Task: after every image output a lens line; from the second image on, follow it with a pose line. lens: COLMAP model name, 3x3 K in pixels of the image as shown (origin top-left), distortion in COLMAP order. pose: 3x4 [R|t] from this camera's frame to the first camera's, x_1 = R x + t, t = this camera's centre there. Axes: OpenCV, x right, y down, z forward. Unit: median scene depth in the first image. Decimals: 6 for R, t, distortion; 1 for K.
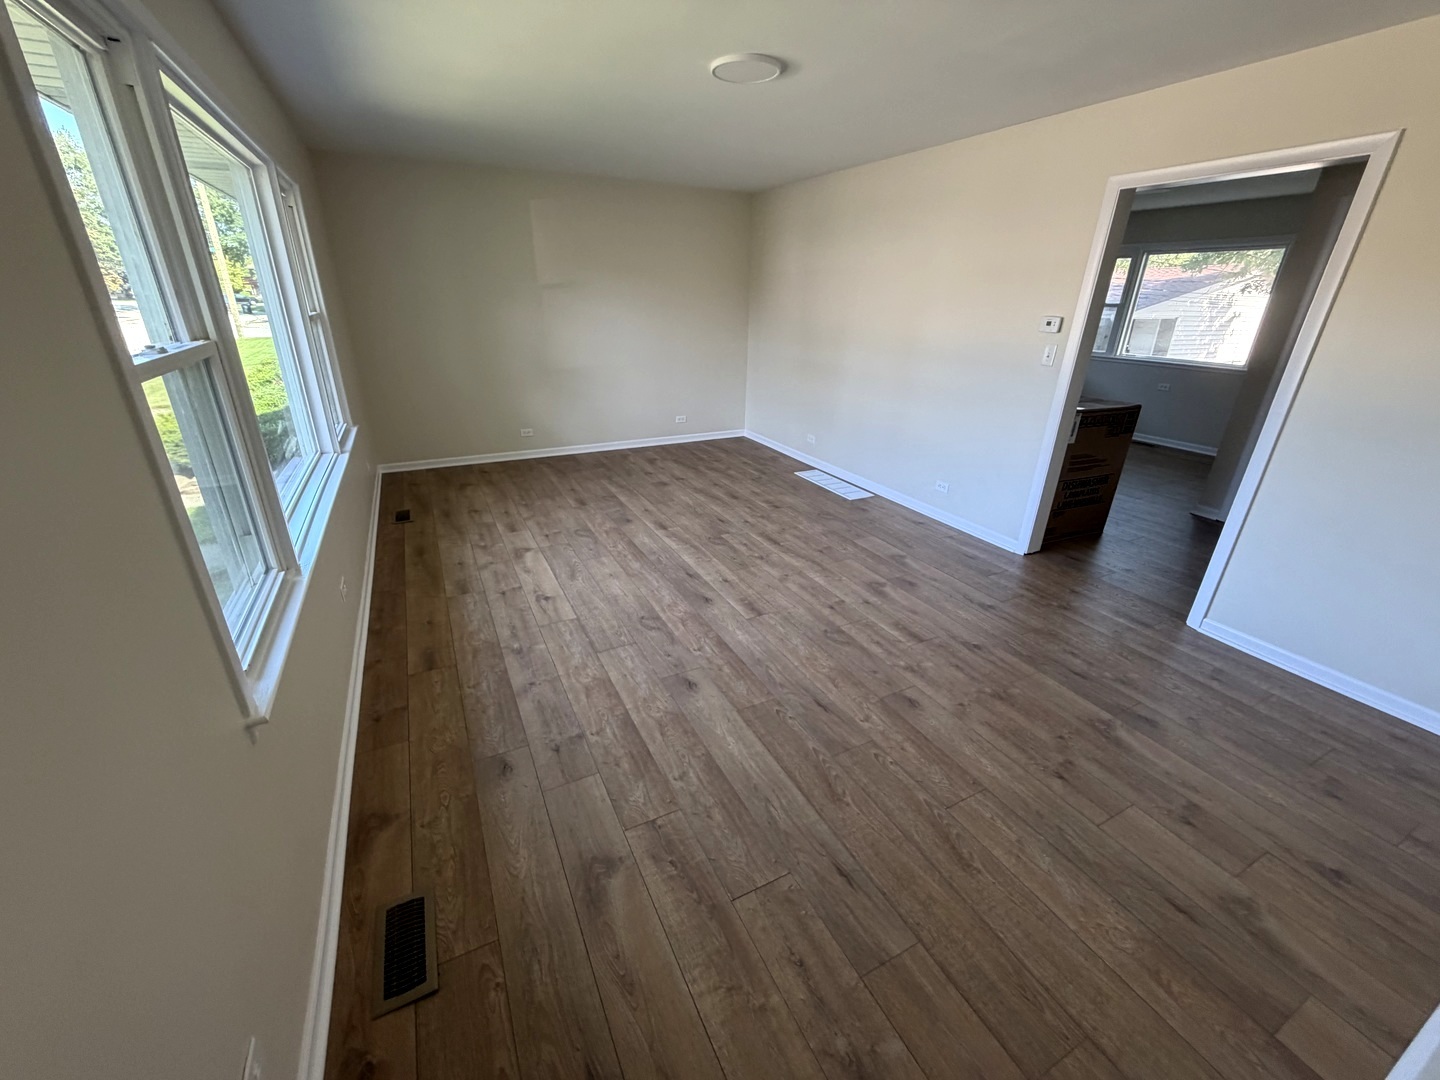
lens RADIAL K [[580.9, 0, 720.0], [0, 580.9, 540.0], [0, 0, 1]] dist [0.000147, -0.000322]
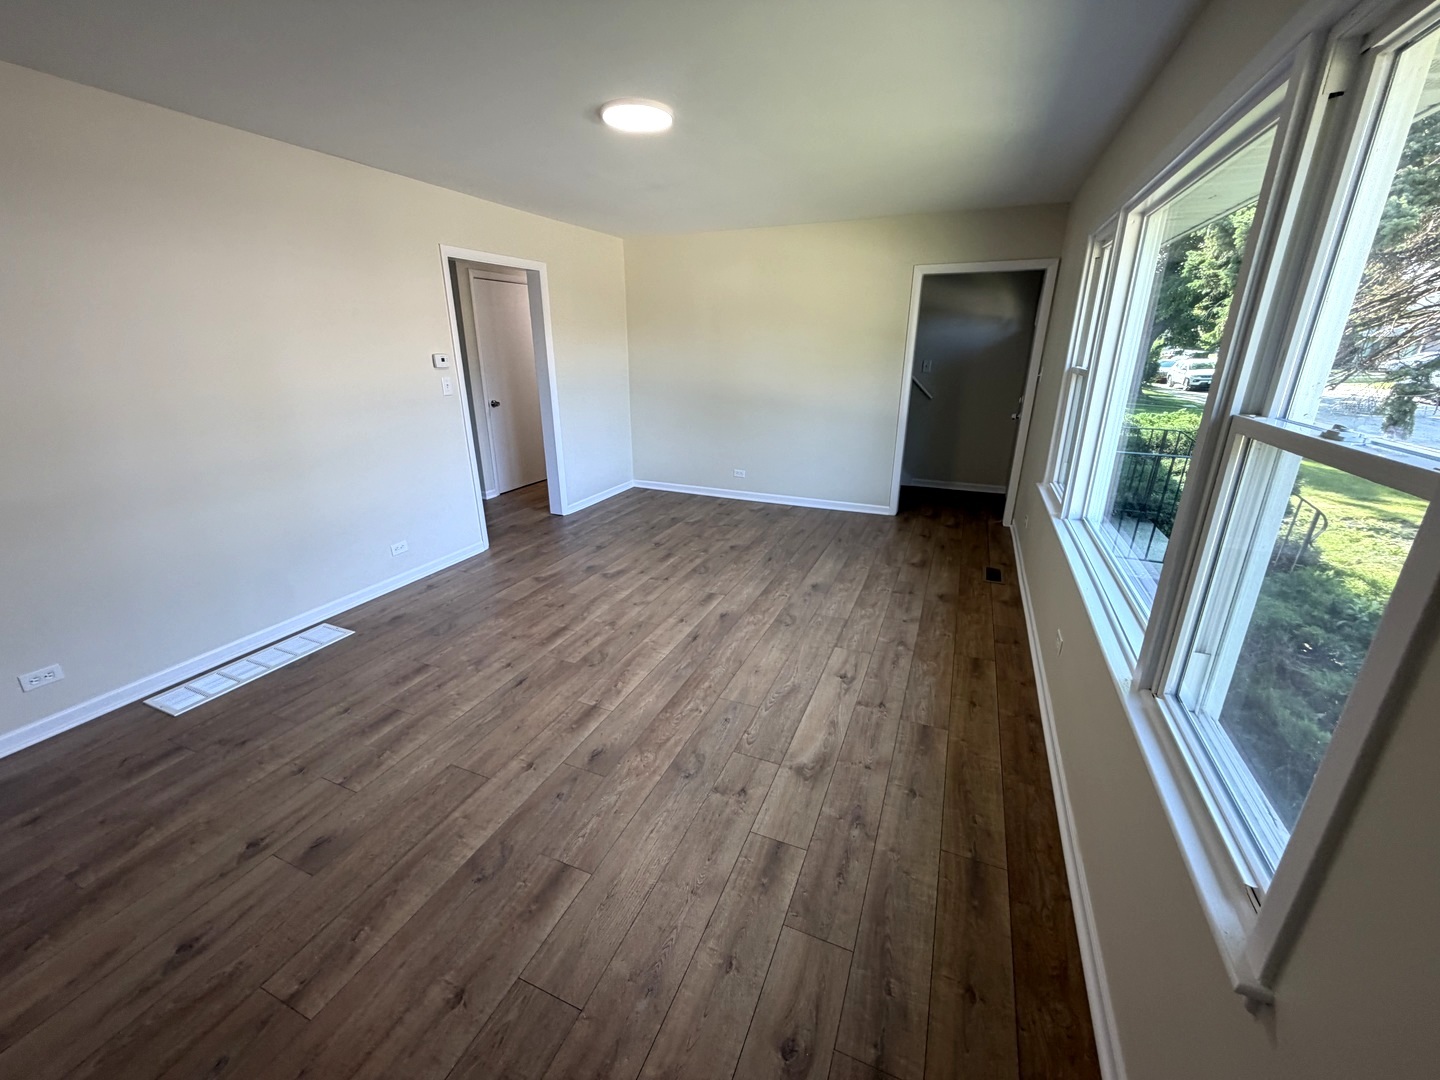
lens RADIAL K [[580.9, 0, 720.0], [0, 580.9, 540.0], [0, 0, 1]] dist [0.000147, -0.000322]
pose [[-0.647429, -0.264795, 0.714646, -0.695235], [0.287008, 0.783956, 0.550490, -0.557237], [-0.706018, 0.561512, -0.431557, 1.288495]]
